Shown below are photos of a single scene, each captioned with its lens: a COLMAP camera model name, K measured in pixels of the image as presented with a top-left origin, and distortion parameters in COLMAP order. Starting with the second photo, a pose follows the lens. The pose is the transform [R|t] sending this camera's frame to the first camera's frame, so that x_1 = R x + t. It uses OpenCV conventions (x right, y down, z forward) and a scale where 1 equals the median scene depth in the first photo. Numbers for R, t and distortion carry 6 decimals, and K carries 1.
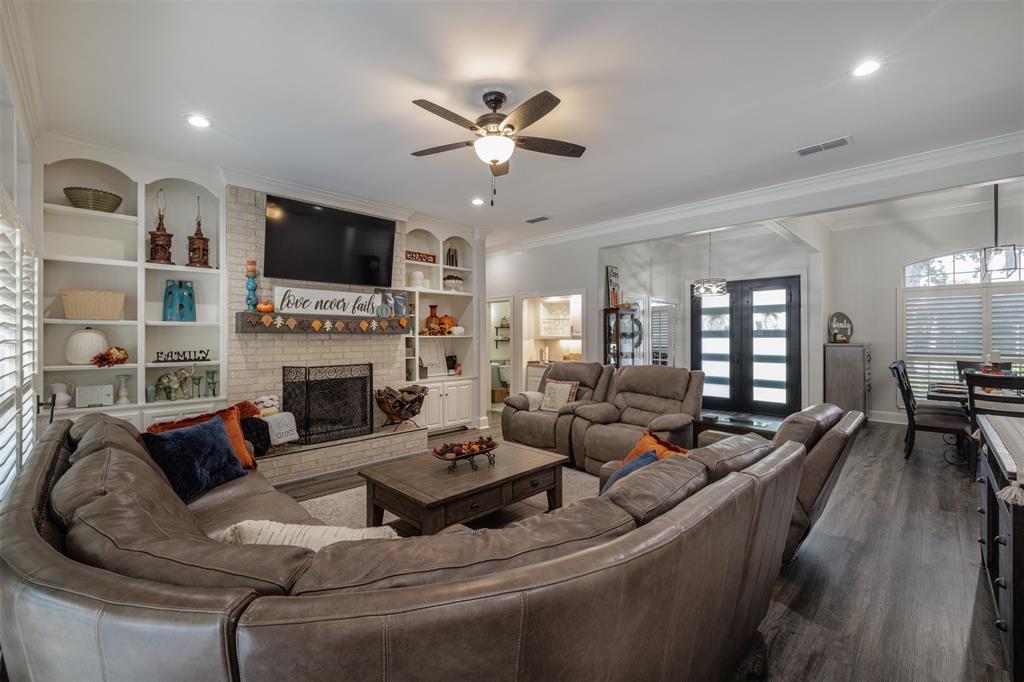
lens RADIAL K [[429.3, 0, 512.3], [0, 429.3, 334.2], [0, 0, 1]] dist [0.000892, -0.000321]
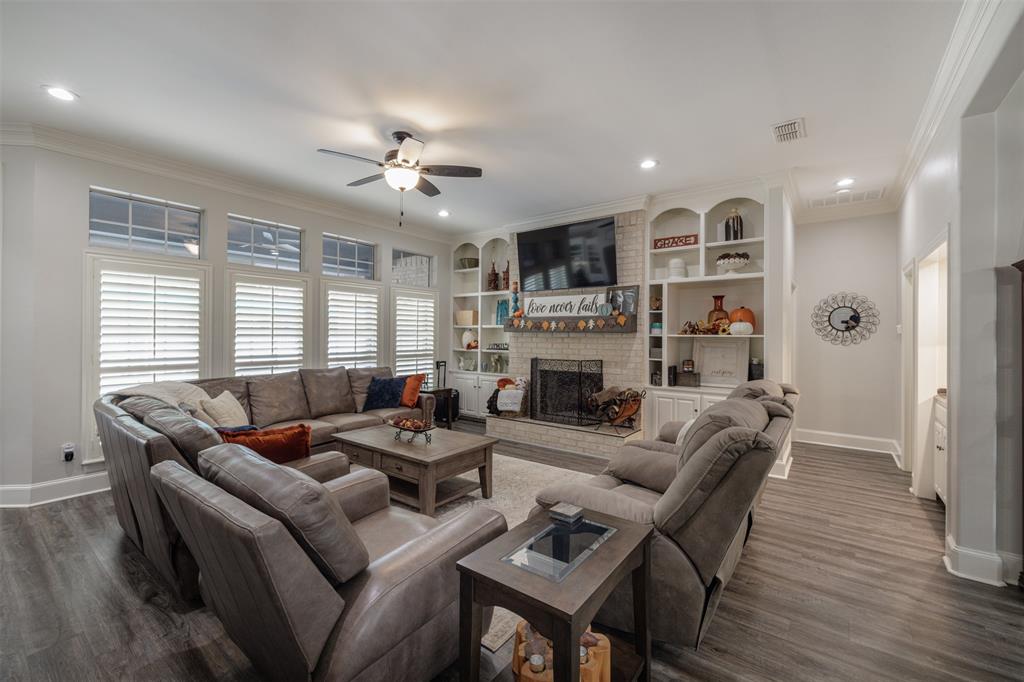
lens RADIAL K [[429.3, 0, 495.6], [0, 429.3, 329.9], [0, 0, 1]] dist [0.000892, -0.000321]
pose [[0.113136, -0.010083, -0.993528, 0.656702], [-0.001330, 0.999946, -0.010300, 0.003797], [0.993579, 0.002487, 0.113116, 0.625160]]
